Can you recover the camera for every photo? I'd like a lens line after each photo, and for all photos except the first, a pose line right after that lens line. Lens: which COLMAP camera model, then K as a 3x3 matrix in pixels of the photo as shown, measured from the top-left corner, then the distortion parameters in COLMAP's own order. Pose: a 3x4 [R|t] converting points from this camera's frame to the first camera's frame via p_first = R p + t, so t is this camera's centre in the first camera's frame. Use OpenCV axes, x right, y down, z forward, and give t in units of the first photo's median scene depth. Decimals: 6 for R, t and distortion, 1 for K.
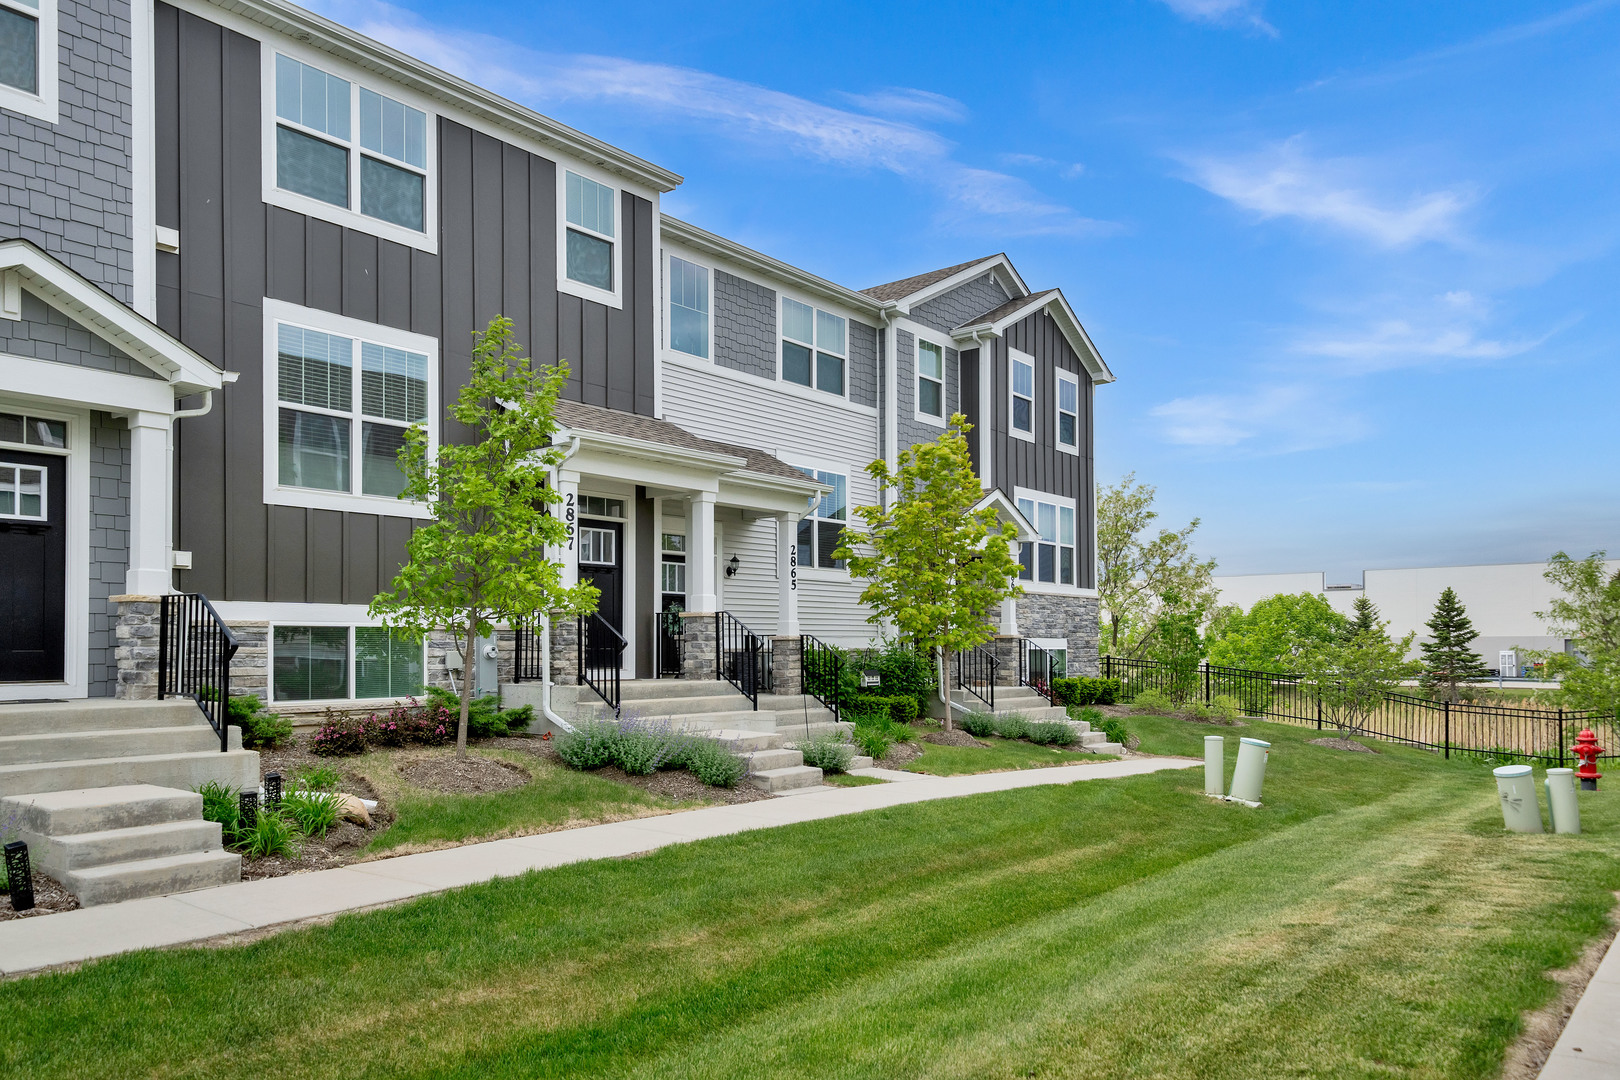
lens RADIAL K [[1130.7, 0, 810.1], [0, 1130.7, 630.0], [0, 0, 1]] dist [0.031334, -0.000138]
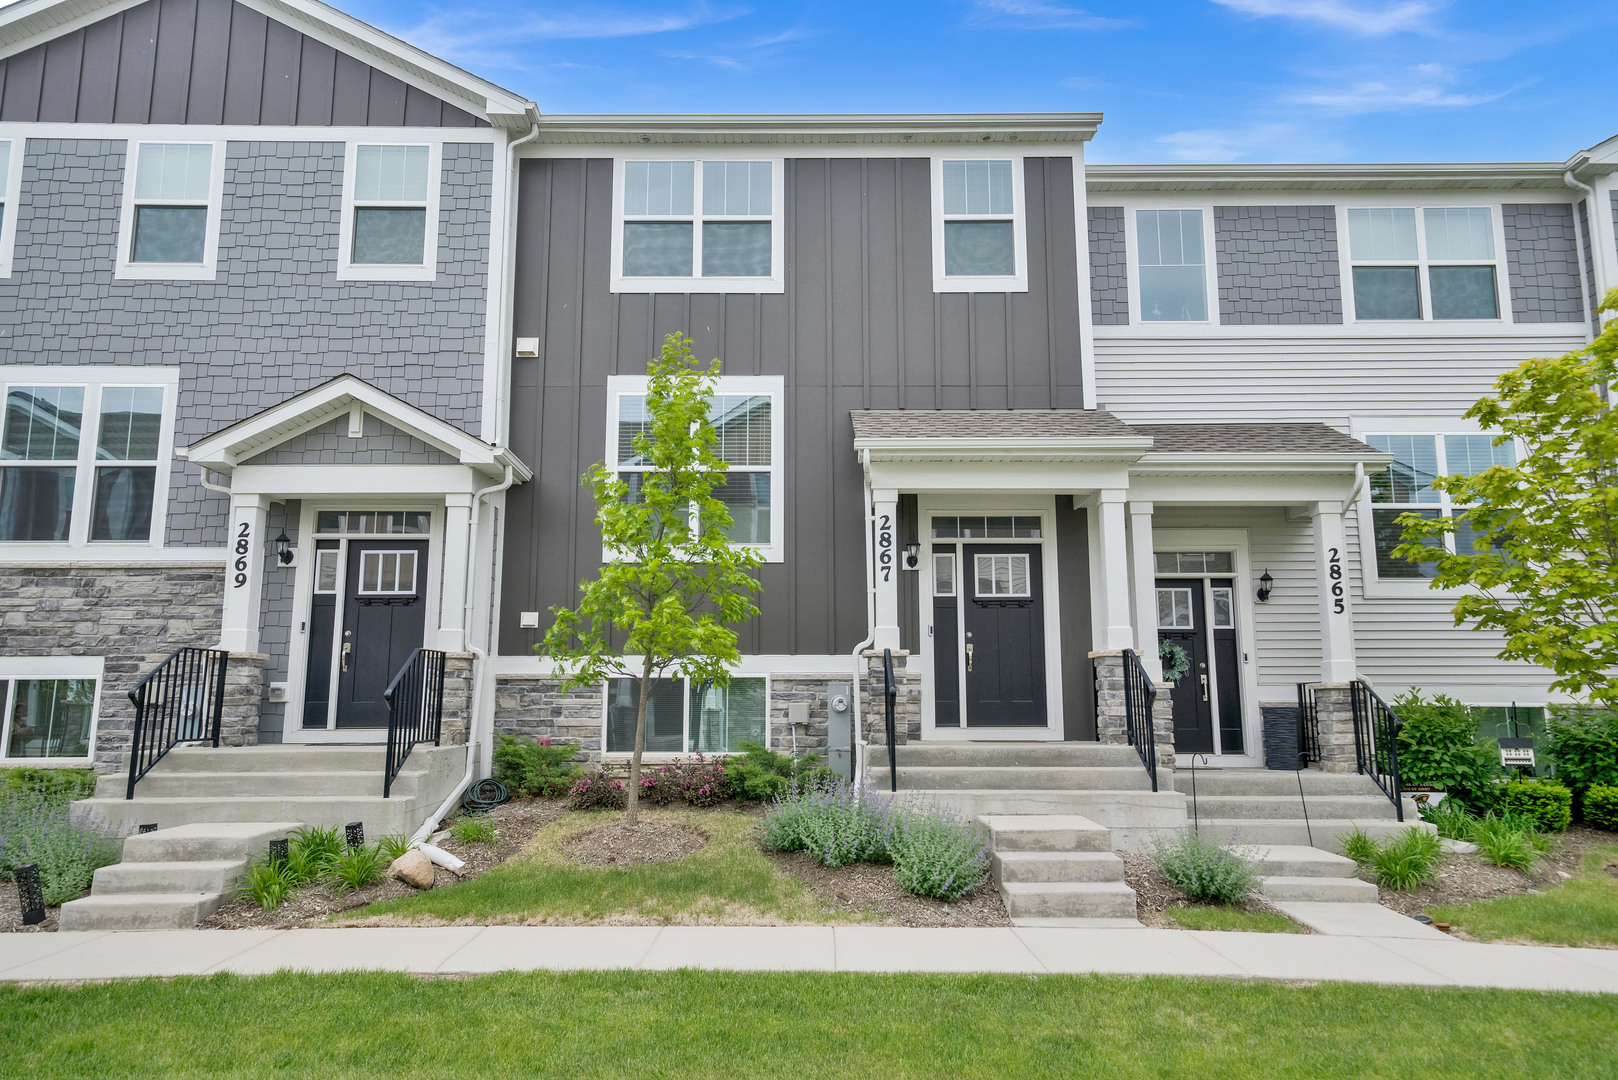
lens RADIAL K [[1079.3, 0, 809.0], [0, 1079.3, 540.0], [0, 0, 1]] dist [0.026916, 0.004124]
pose [[0.638898, -0.115856, -0.760517, 0.366893], [0.010850, 0.989853, -0.141678, 0.011936], [0.769215, 0.082266, 0.633673, 0.446266]]
